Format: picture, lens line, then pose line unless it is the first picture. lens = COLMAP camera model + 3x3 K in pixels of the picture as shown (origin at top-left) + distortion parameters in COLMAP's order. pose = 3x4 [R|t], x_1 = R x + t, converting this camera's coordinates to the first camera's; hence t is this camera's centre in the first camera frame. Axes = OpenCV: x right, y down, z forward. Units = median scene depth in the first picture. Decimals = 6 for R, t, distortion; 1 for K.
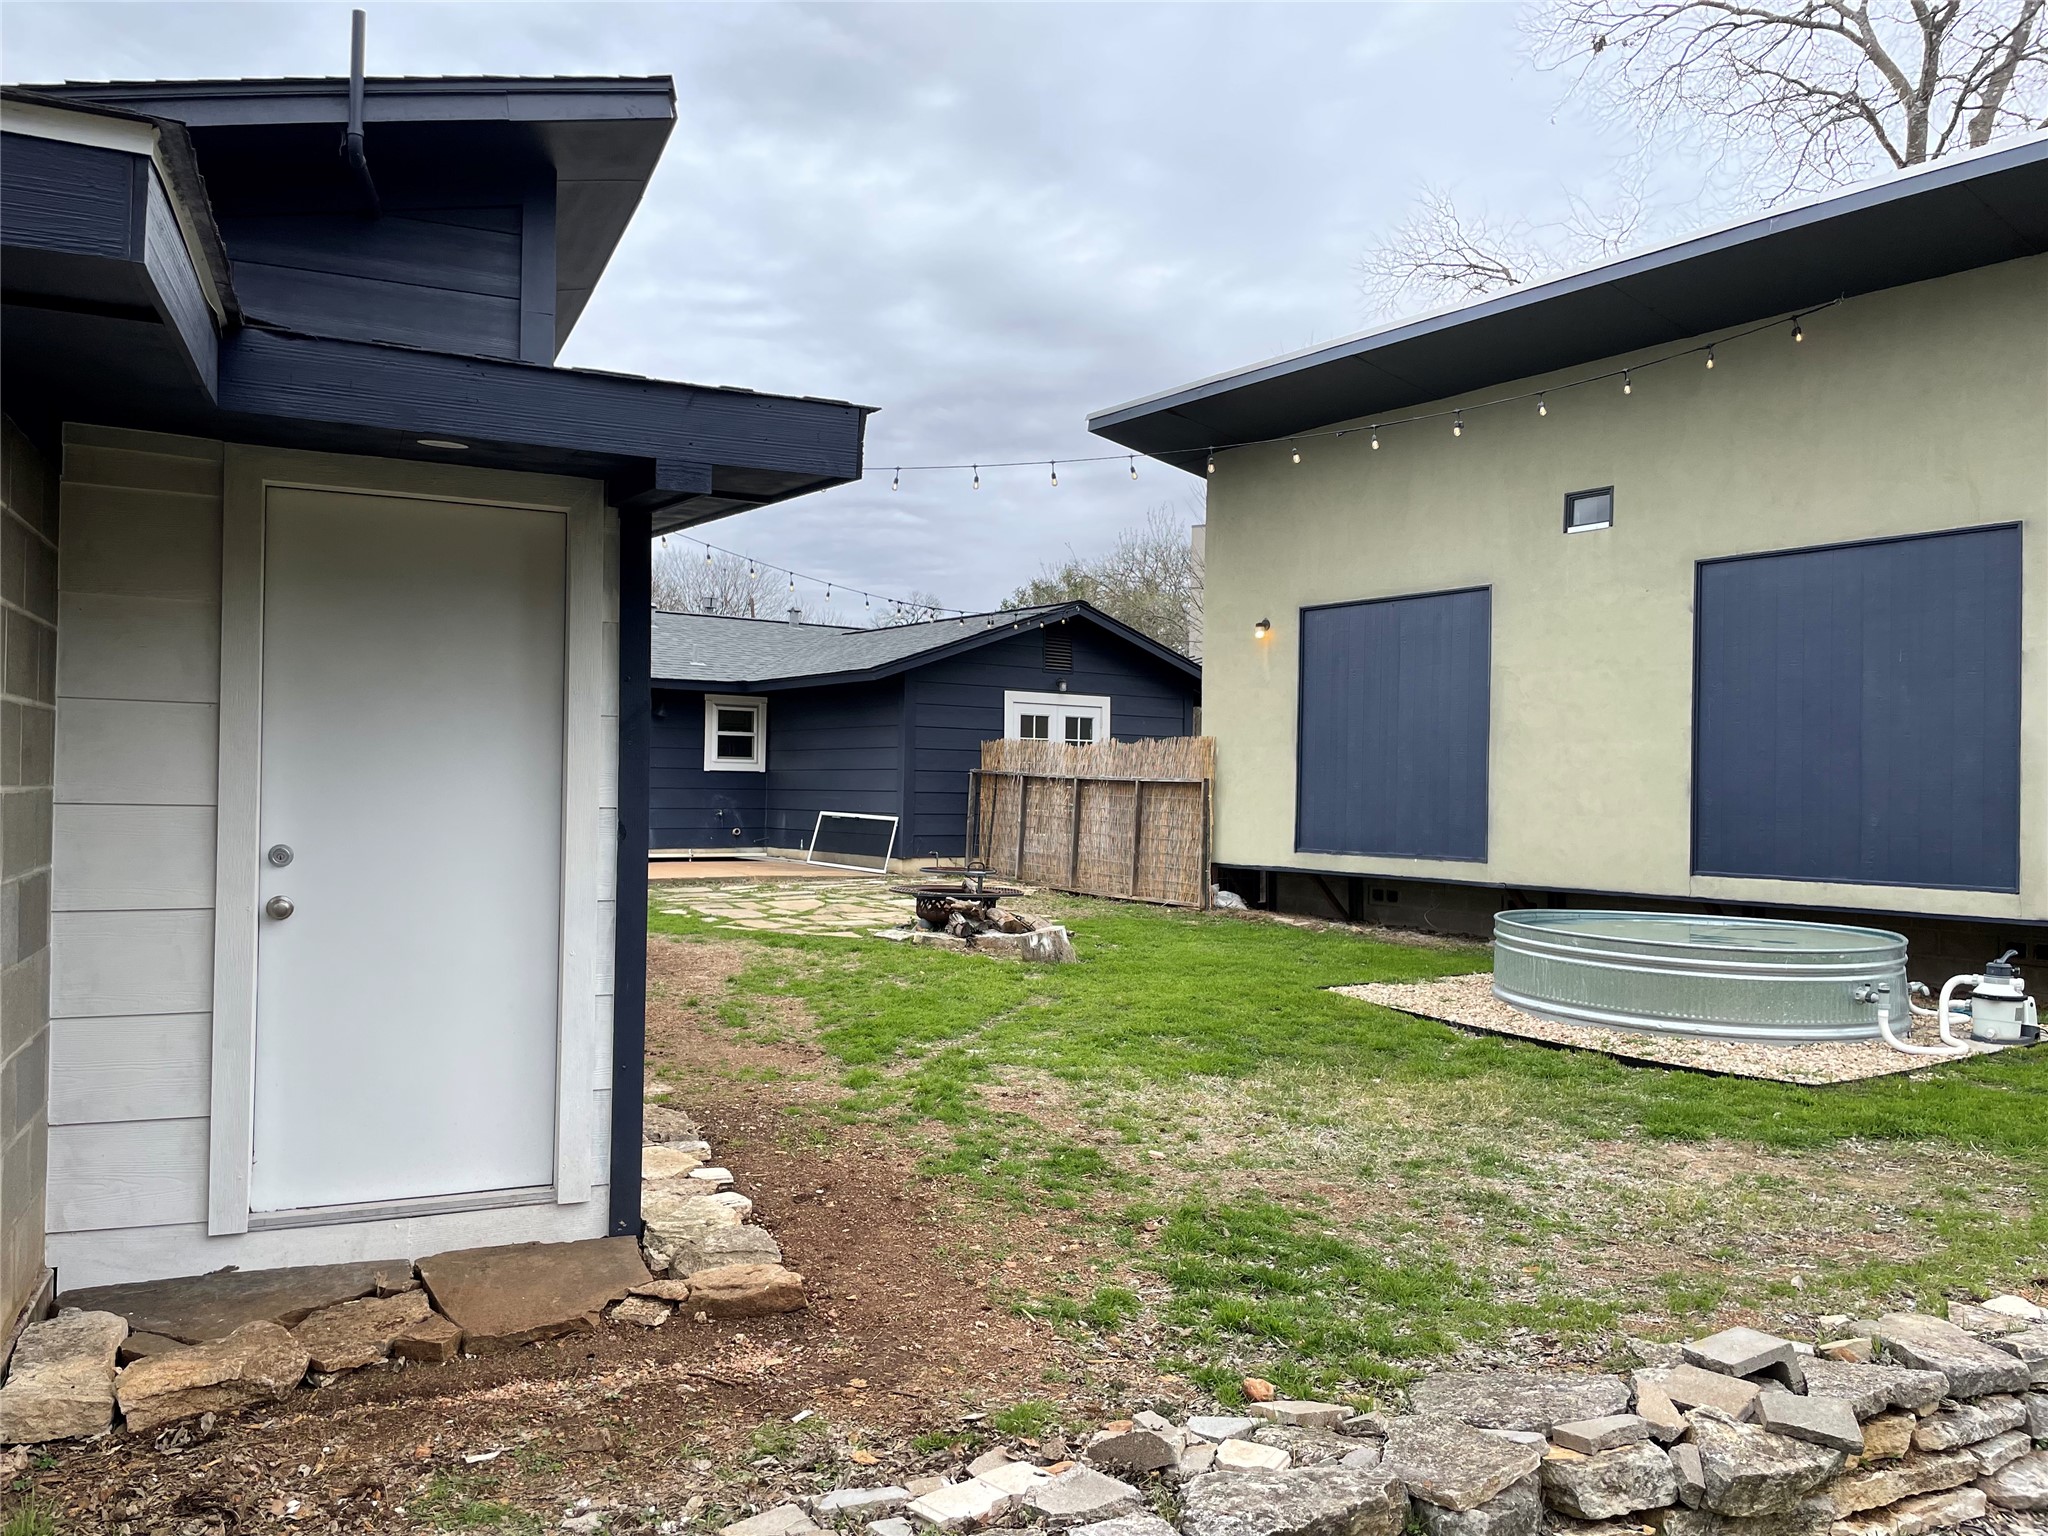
lens RADIAL K [[1583.1, 0, 1026.5], [0, 1583.1, 796.6], [0, 0, 1]] dist [0.079571, -0.086541]
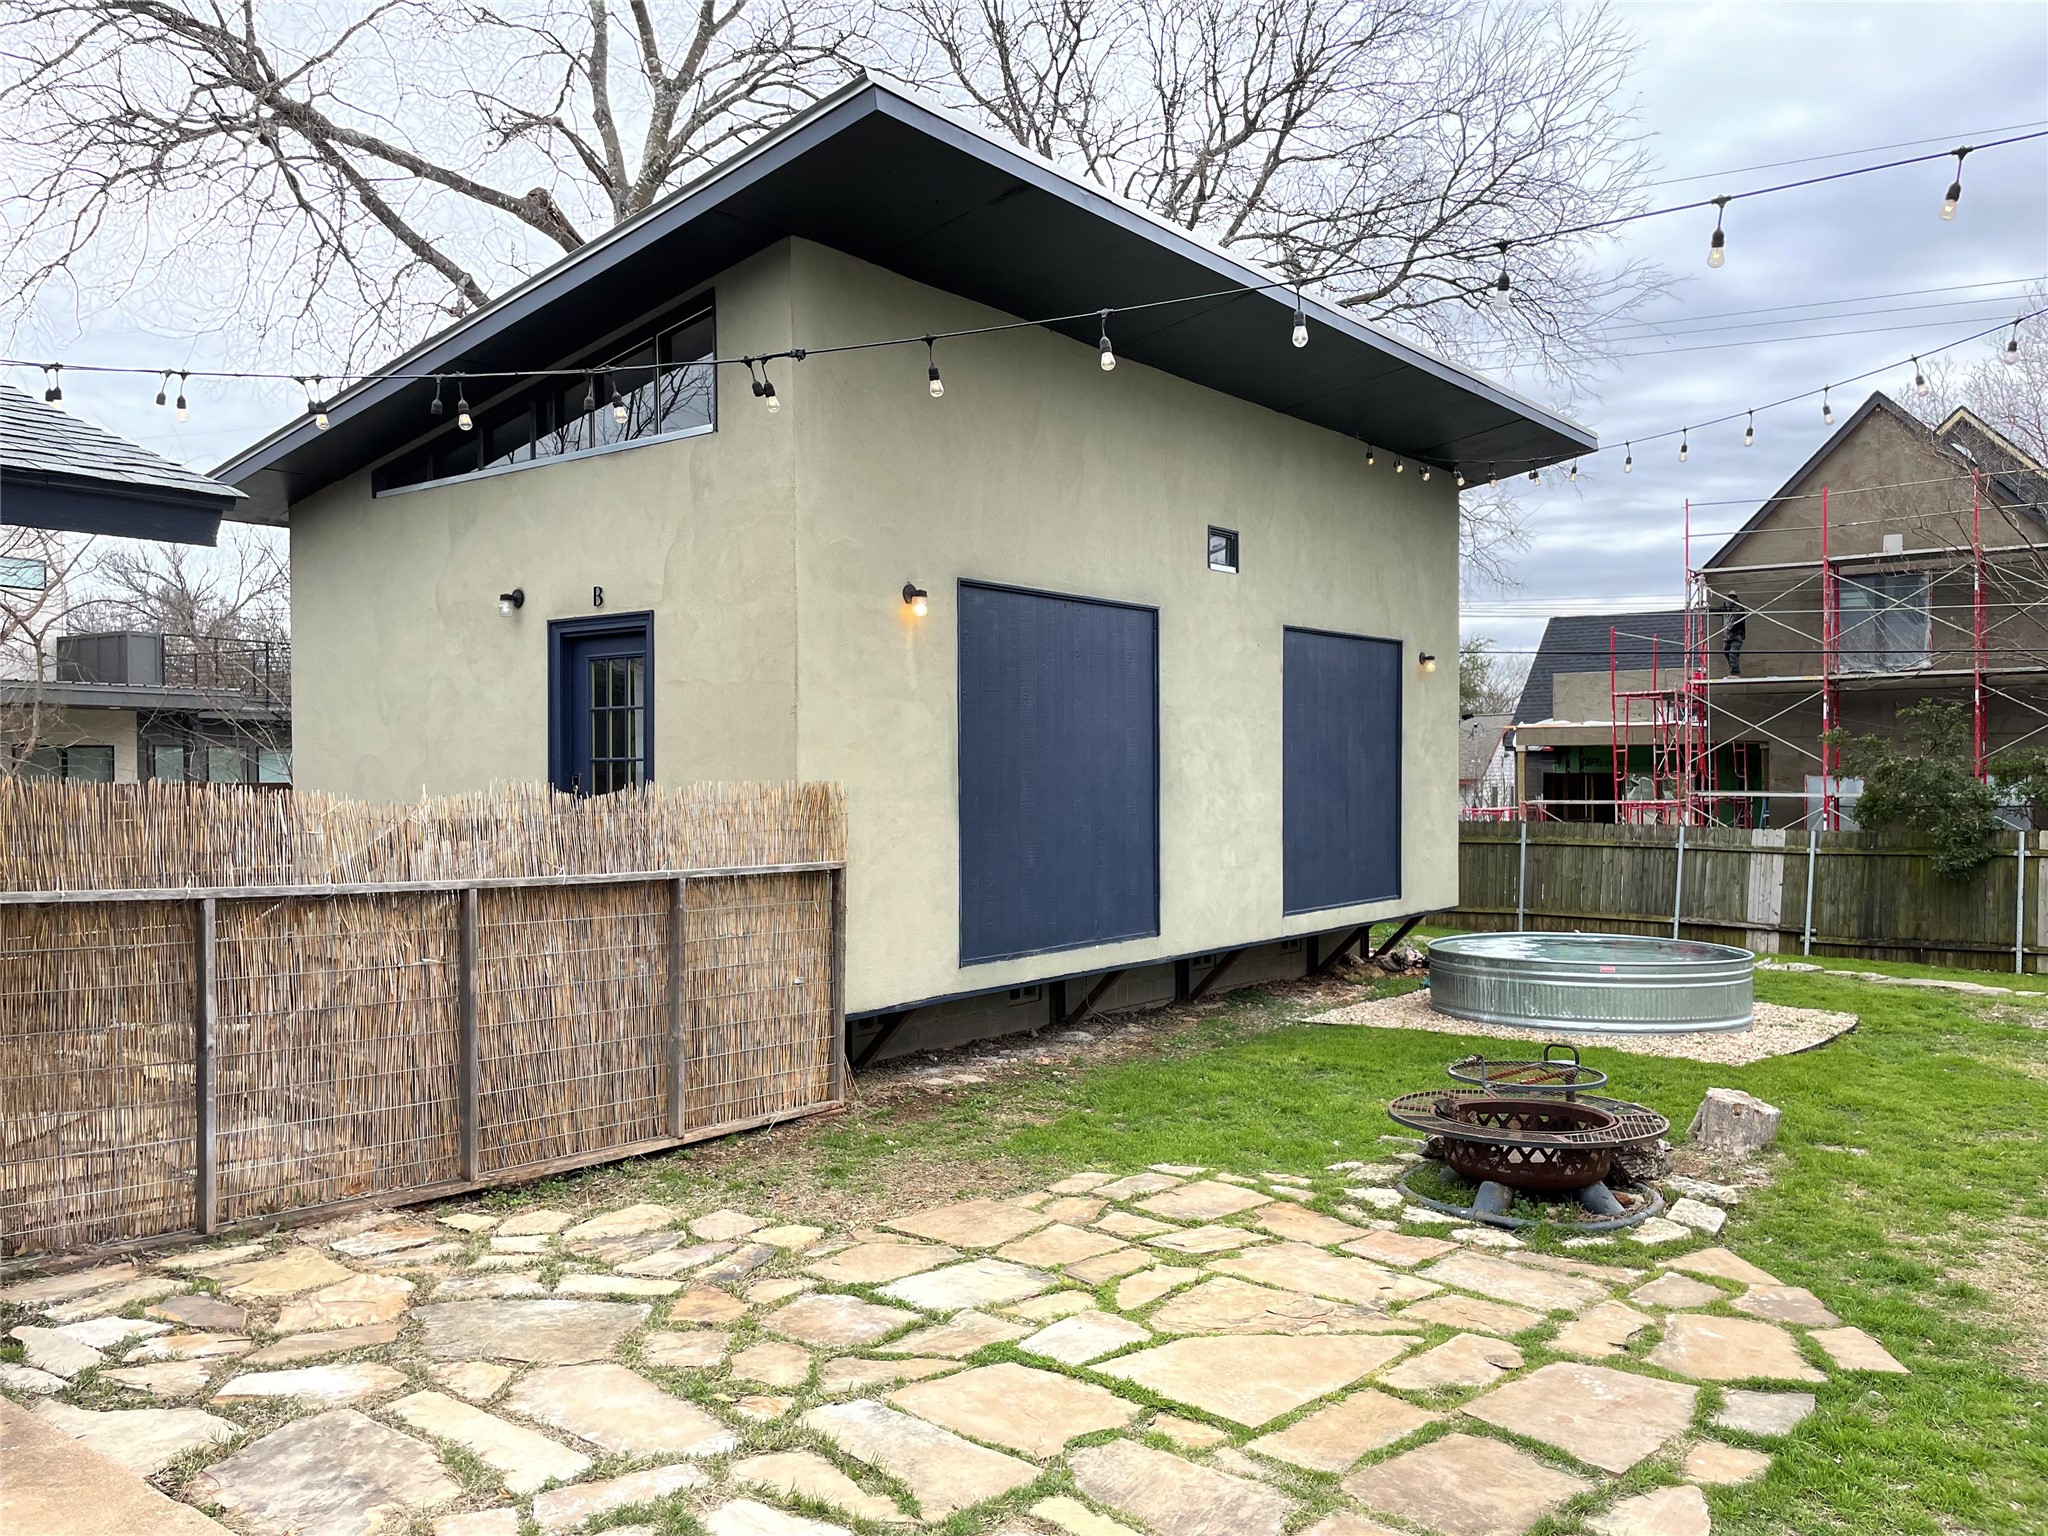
lens RADIAL K [[1583.1, 0, 1026.5], [0, 1583.1, 796.6], [0, 0, 1]] dist [0.079571, -0.086541]
pose [[-0.302416, -0.025721, 0.952829, -0.433889], [0.009213, 0.999510, 0.029905, -0.051001], [-0.953132, 0.017822, -0.302031, 1.162539]]
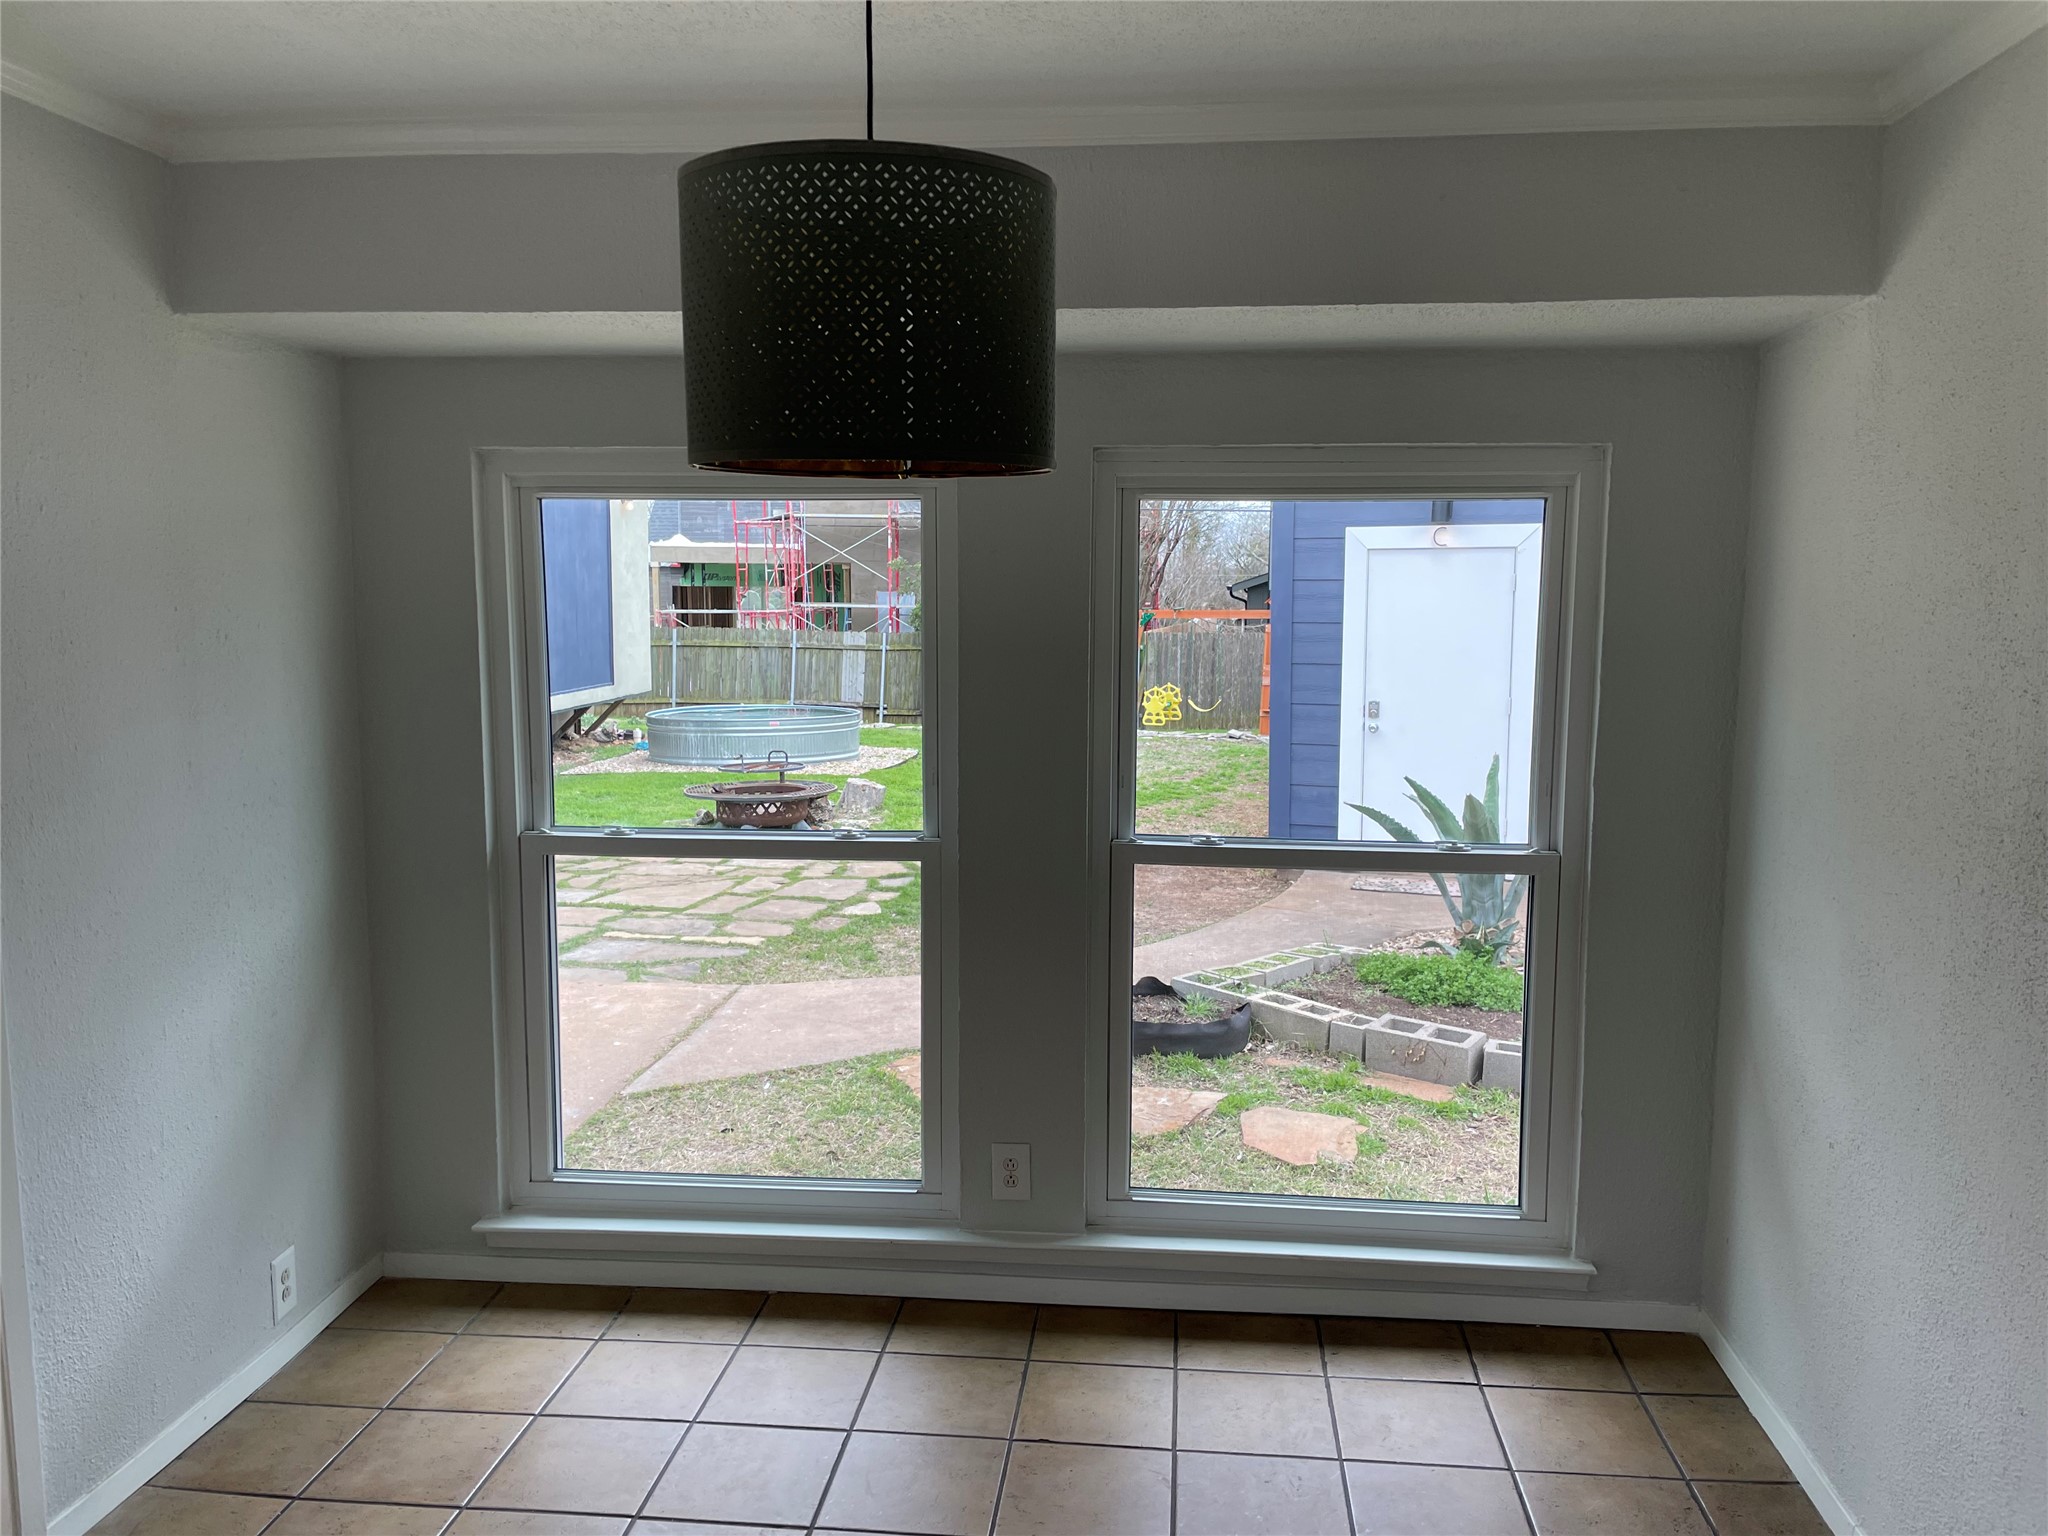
lens RADIAL K [[1583.1, 0, 1026.5], [0, 1583.1, 796.6], [0, 0, 1]] dist [0.079571, -0.086541]
pose [[-0.758800, -0.103525, 0.643044, -0.636536], [-0.008376, 0.988757, 0.149299, -0.061478], [-0.651270, 0.107902, -0.751135, 1.378470]]
